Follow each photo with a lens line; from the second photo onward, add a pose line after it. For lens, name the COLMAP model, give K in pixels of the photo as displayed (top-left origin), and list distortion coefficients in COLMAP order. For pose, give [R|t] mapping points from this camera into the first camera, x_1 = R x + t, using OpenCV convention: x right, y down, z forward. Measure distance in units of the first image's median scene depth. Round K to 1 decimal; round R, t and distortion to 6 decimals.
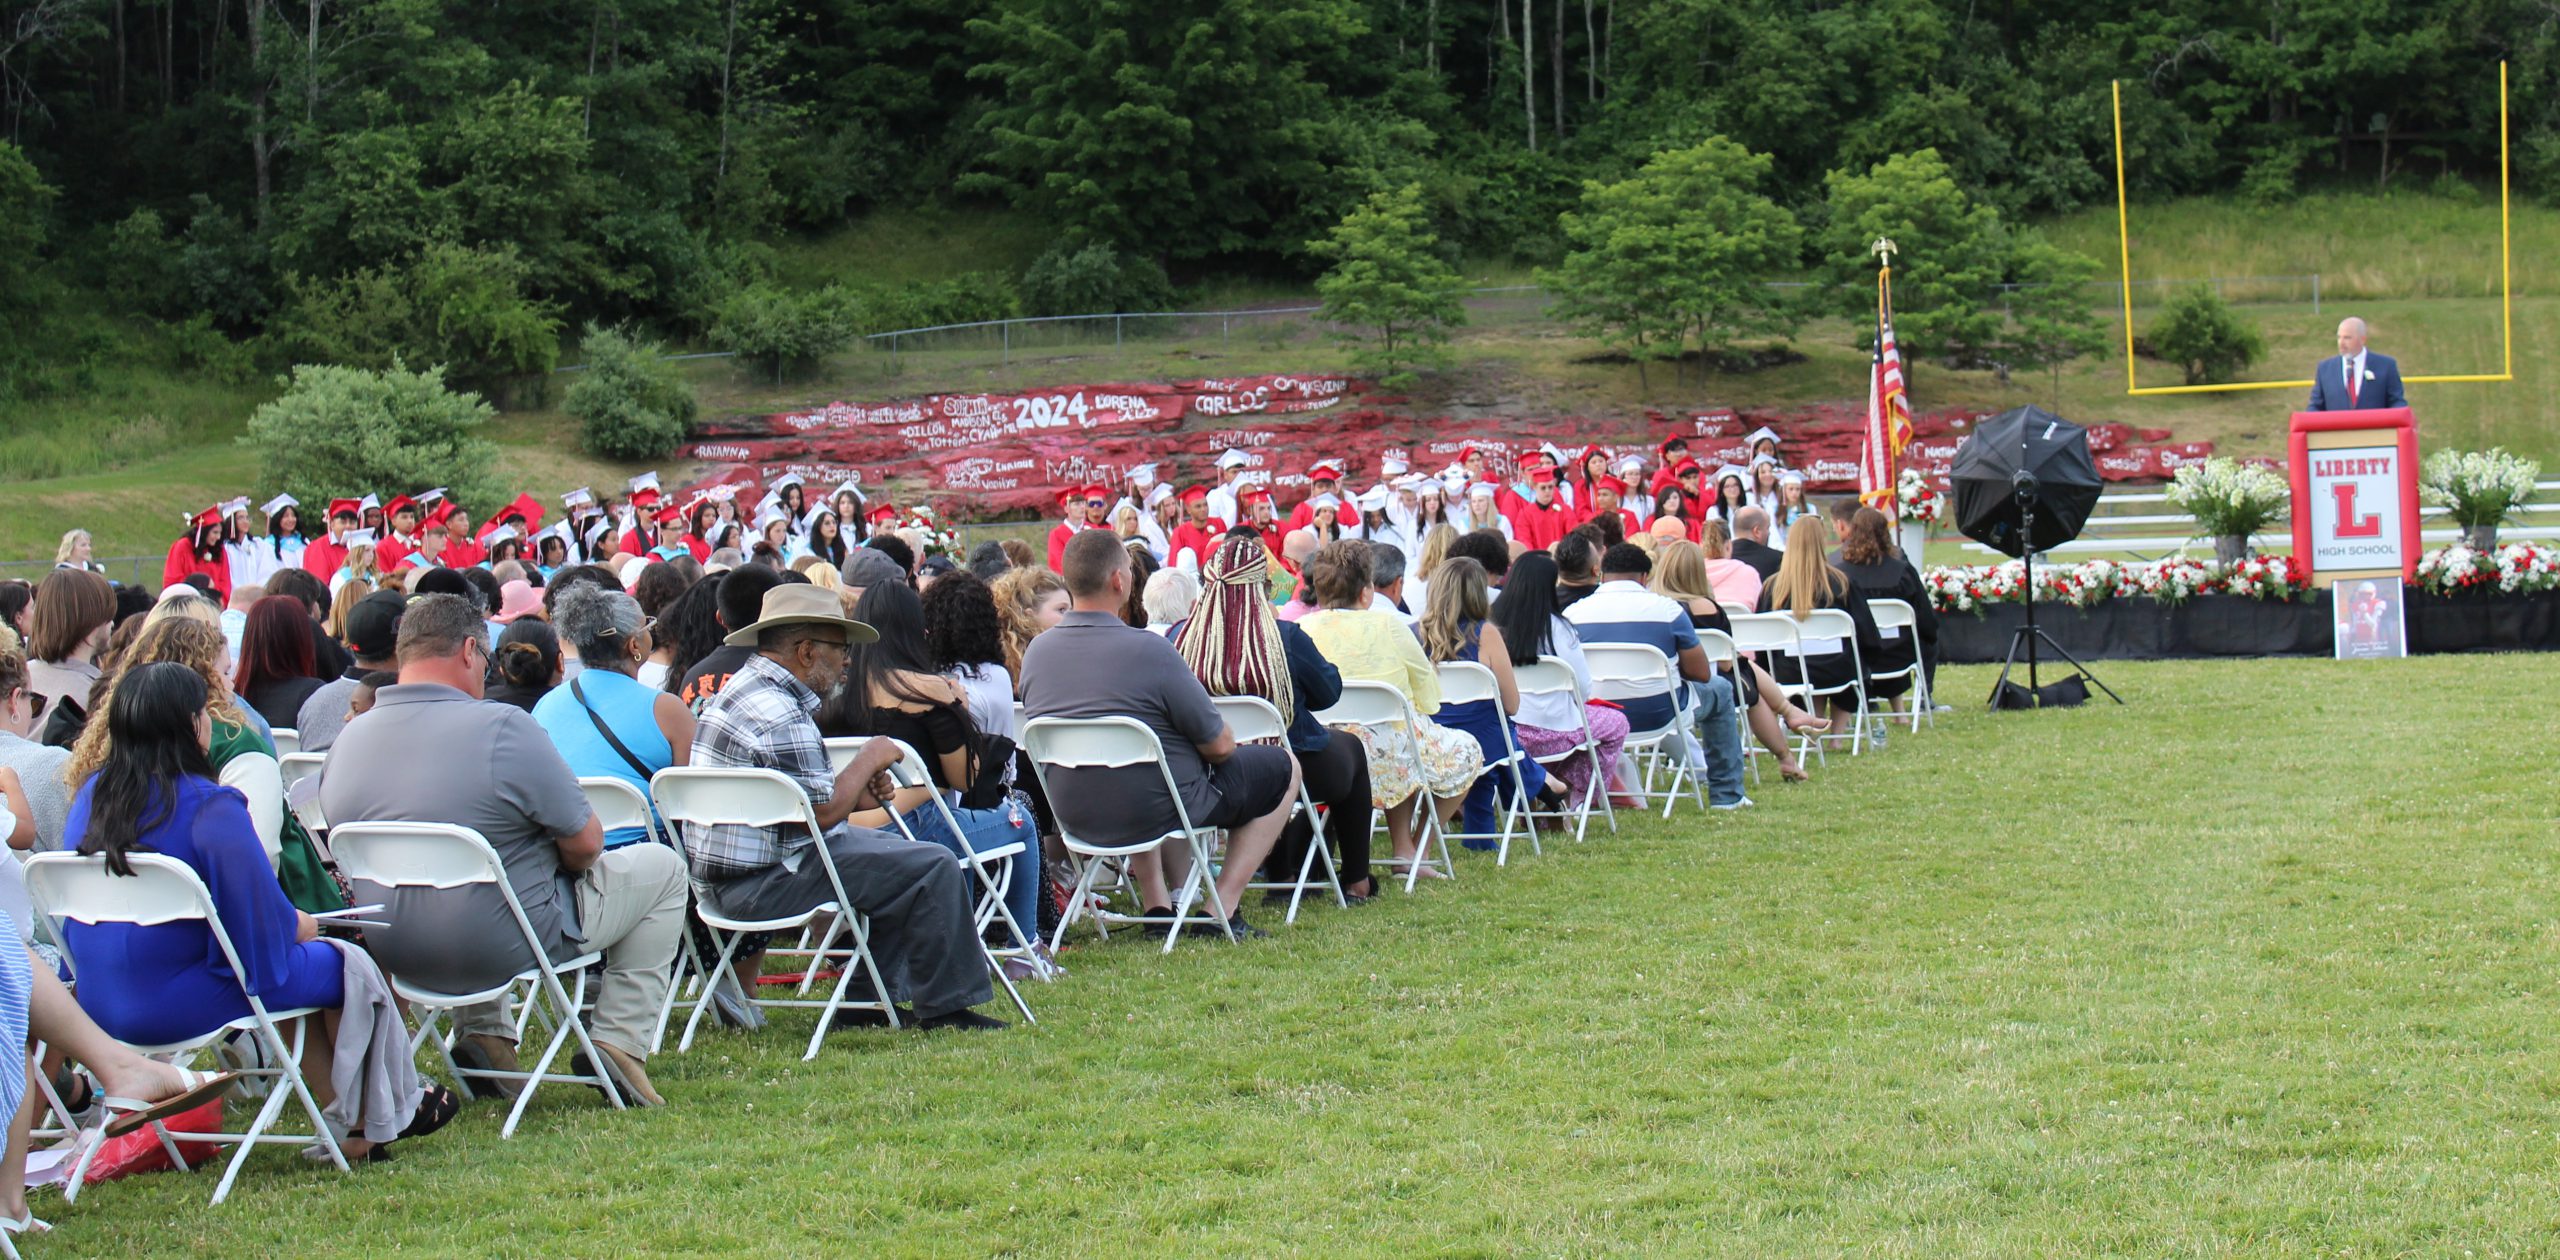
lens RADIAL K [[4769.6, 0, 1281.6], [0, 4769.6, 518.1], [0, 0, 1]] dist [0.045857, 0.000000]
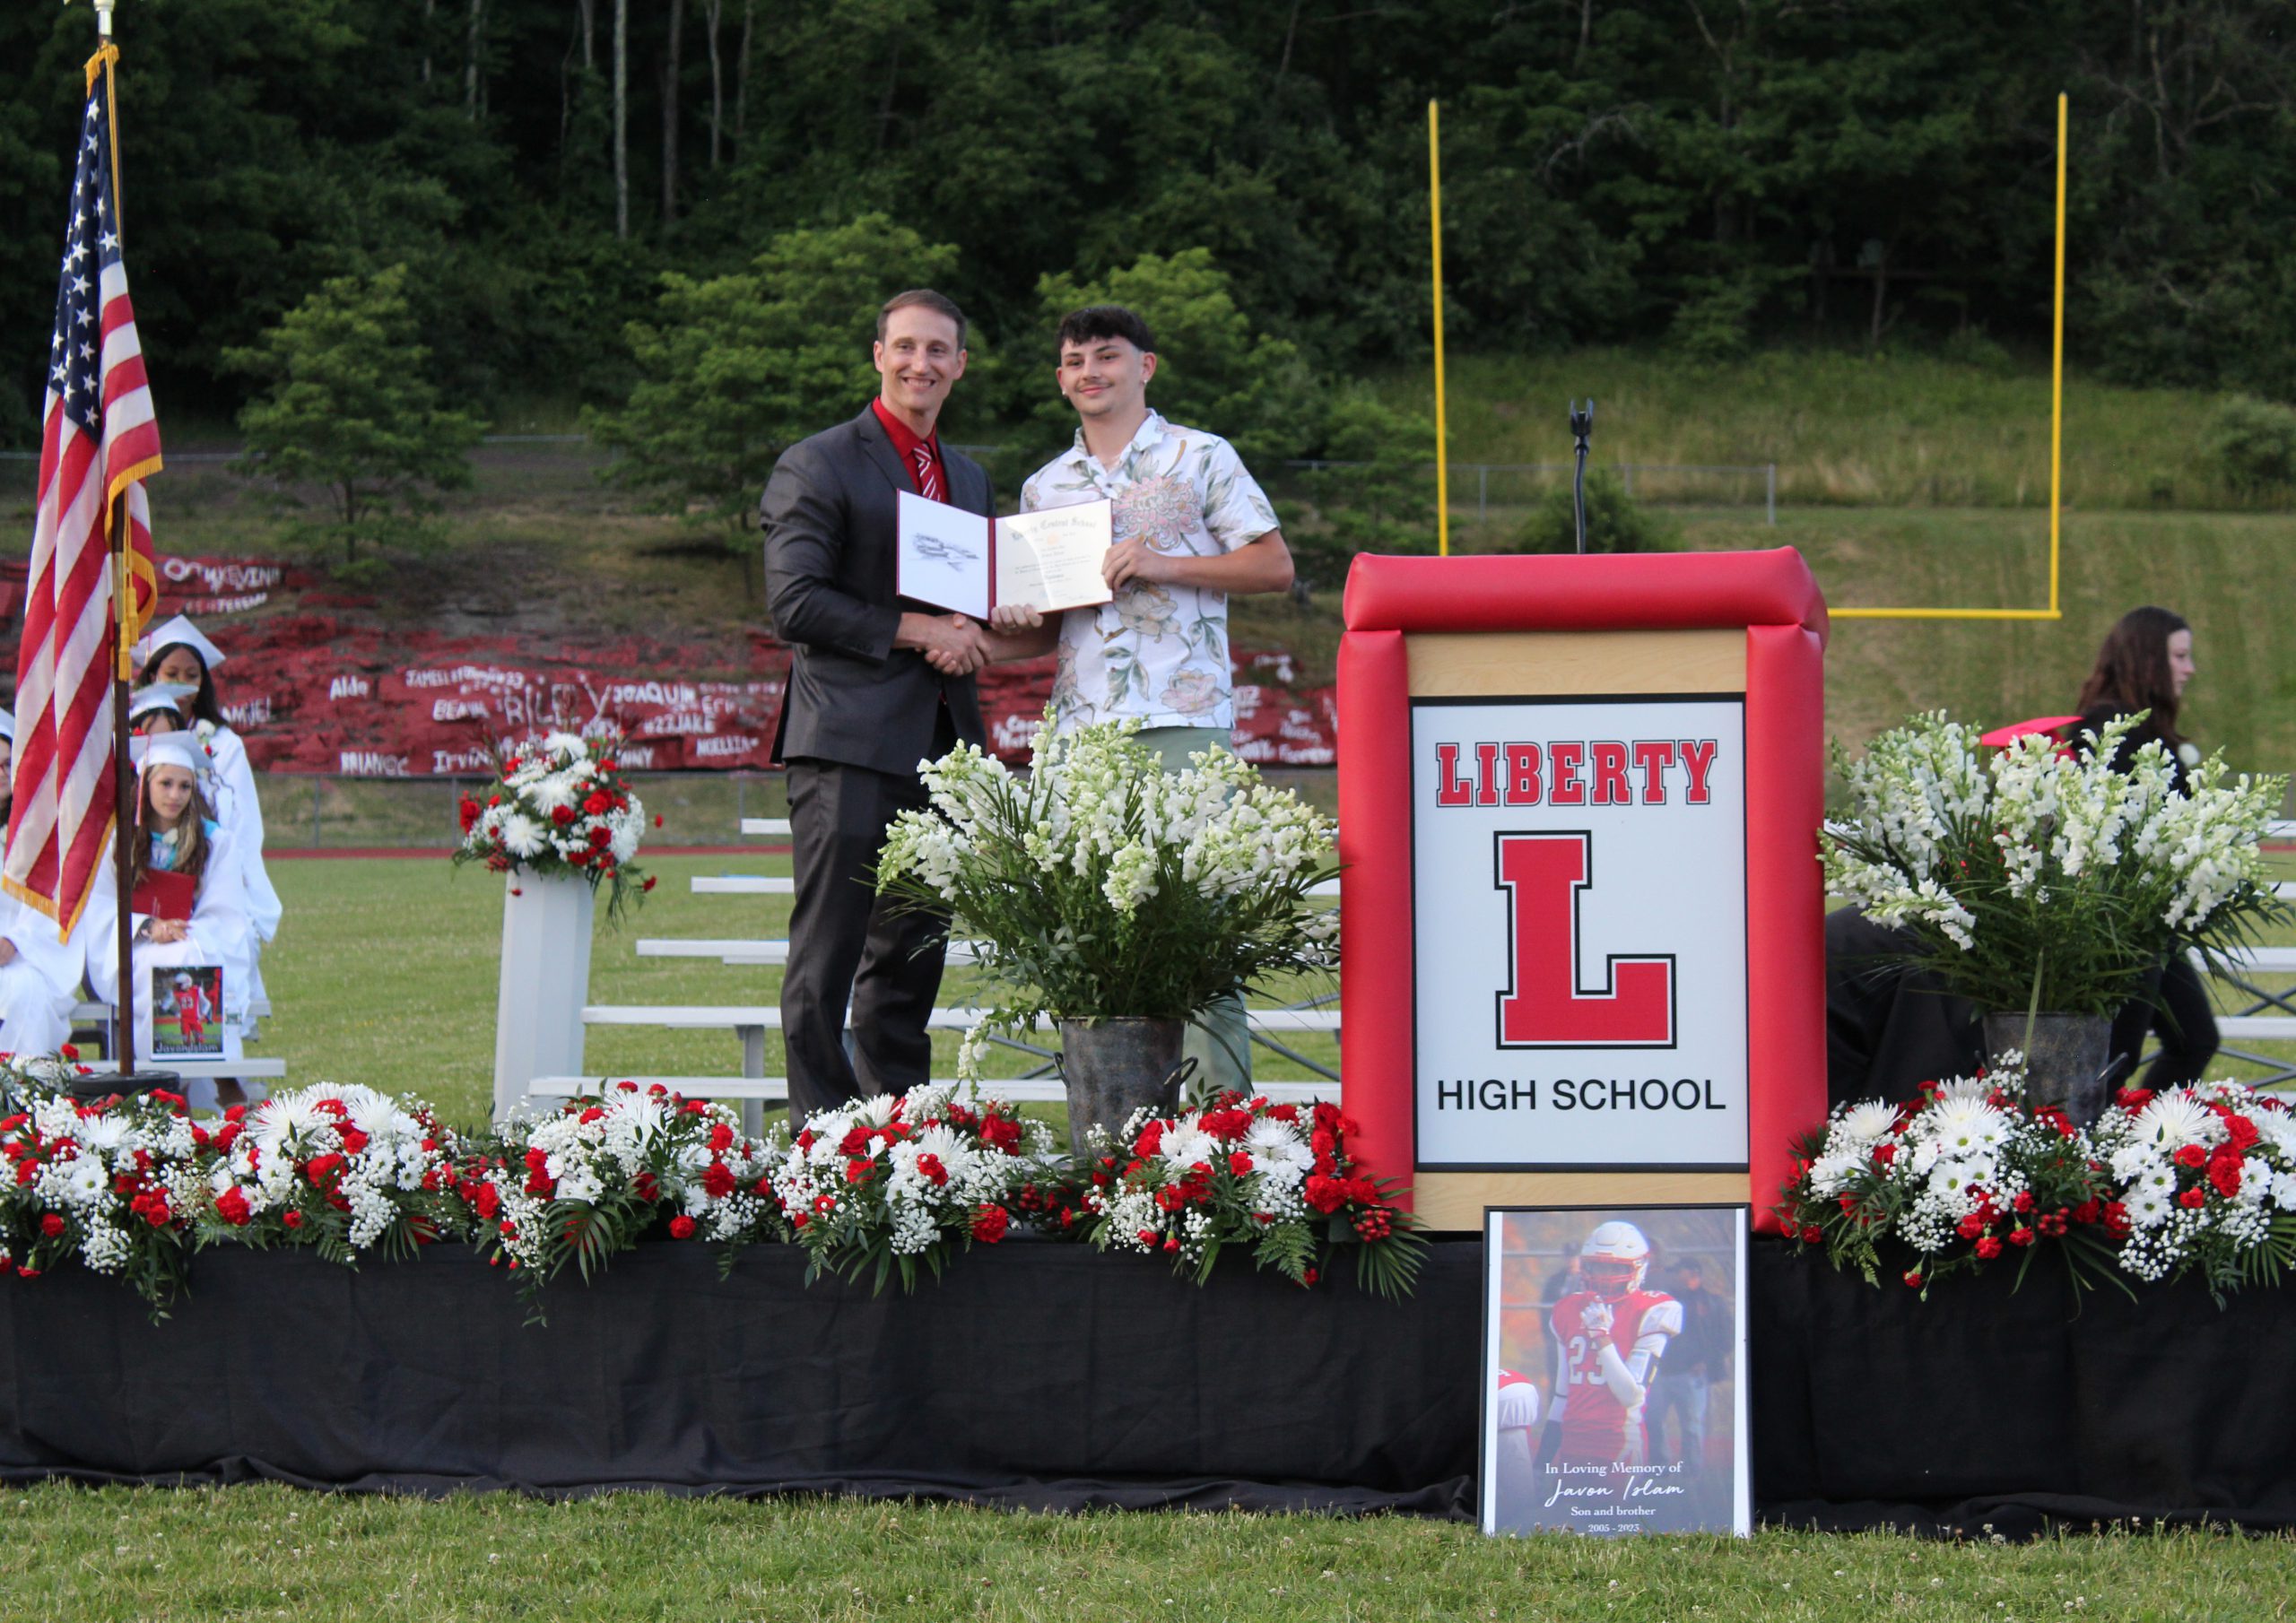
lens RADIAL K [[6117.8, 0, 1144.0], [0, 6117.8, 797.0], [0, 0, 1]] dist [0.068238, 0.000000]
pose [[0.993721, 0.031072, 0.107485, 0.039755], [-0.031312, 0.999510, 0.000549, -0.002115], [-0.107415, -0.003911, 0.994207, 0.161878]]
